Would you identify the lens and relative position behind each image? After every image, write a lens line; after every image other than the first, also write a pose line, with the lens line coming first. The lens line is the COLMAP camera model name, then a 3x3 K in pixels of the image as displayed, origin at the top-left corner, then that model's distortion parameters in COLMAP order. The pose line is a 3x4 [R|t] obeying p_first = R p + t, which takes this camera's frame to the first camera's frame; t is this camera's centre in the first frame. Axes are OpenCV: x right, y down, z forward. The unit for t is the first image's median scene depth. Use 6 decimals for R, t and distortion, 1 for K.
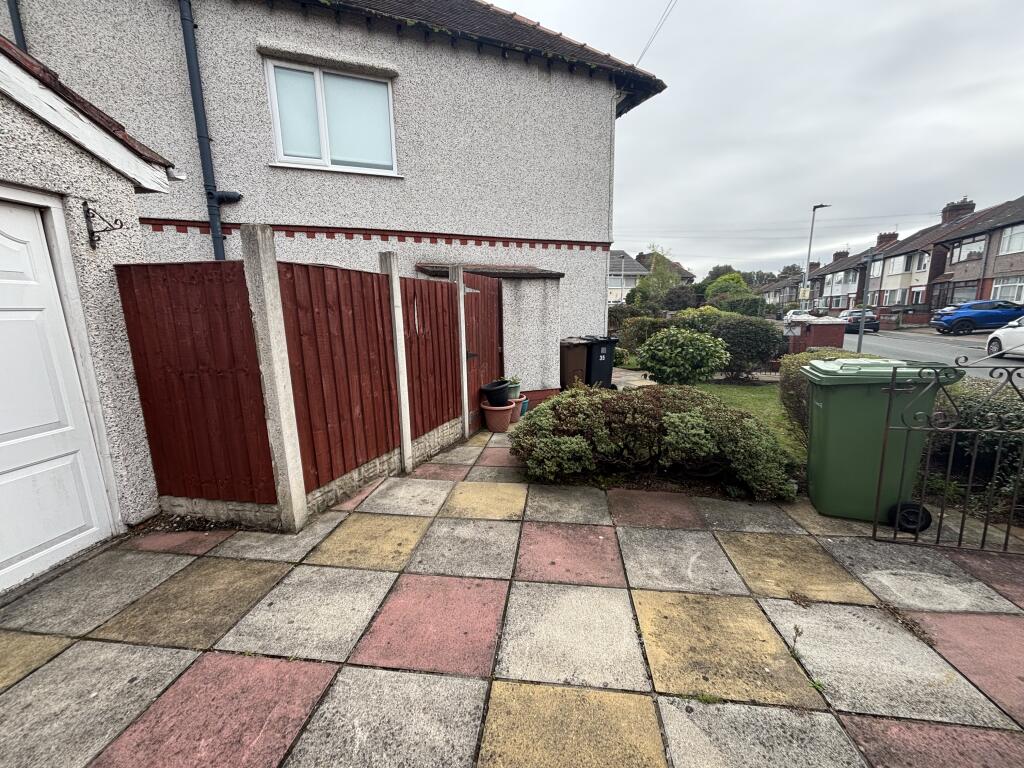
lens RADIAL K [[411.3, 0, 507.5], [0, 411.3, 381.5], [0, 0, 1]] dist [-0.001981, -0.000117]
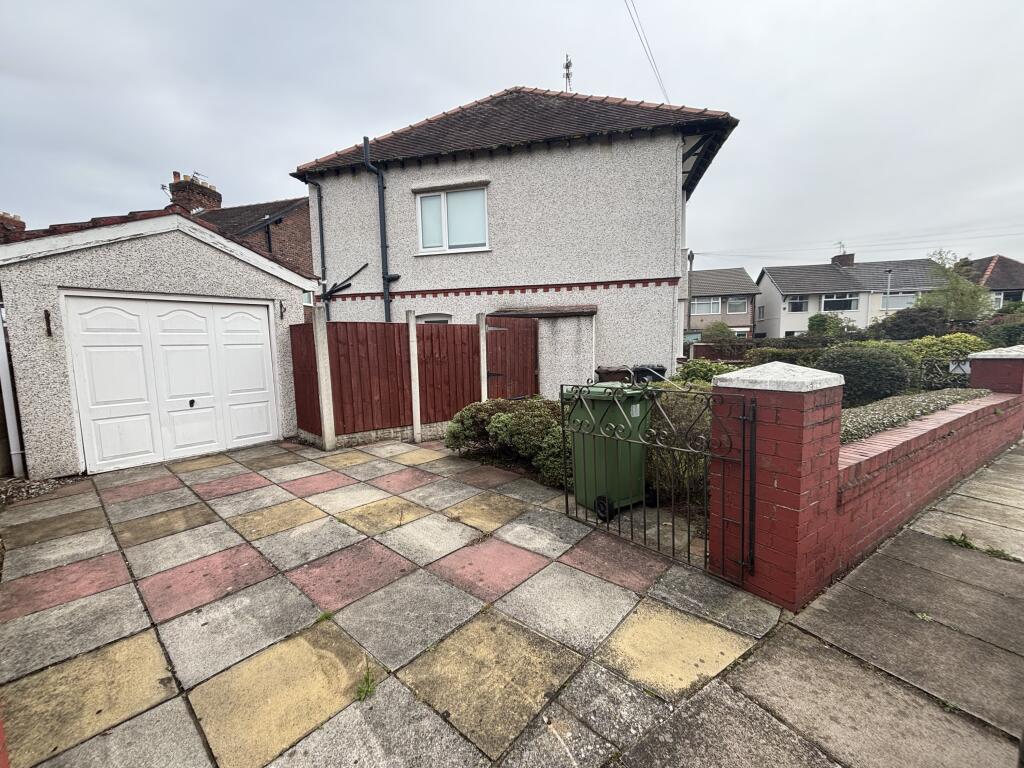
lens RADIAL K [[411.3, 0, 516.5], [0, 411.3, 384.2], [0, 0, 1]] dist [-0.001981, -0.000117]
pose [[0.830217, 0.053175, -0.554898, 1.205653], [-0.088797, 0.995345, -0.037473, 0.022091], [0.550322, 0.080384, 0.831074, -0.184502]]
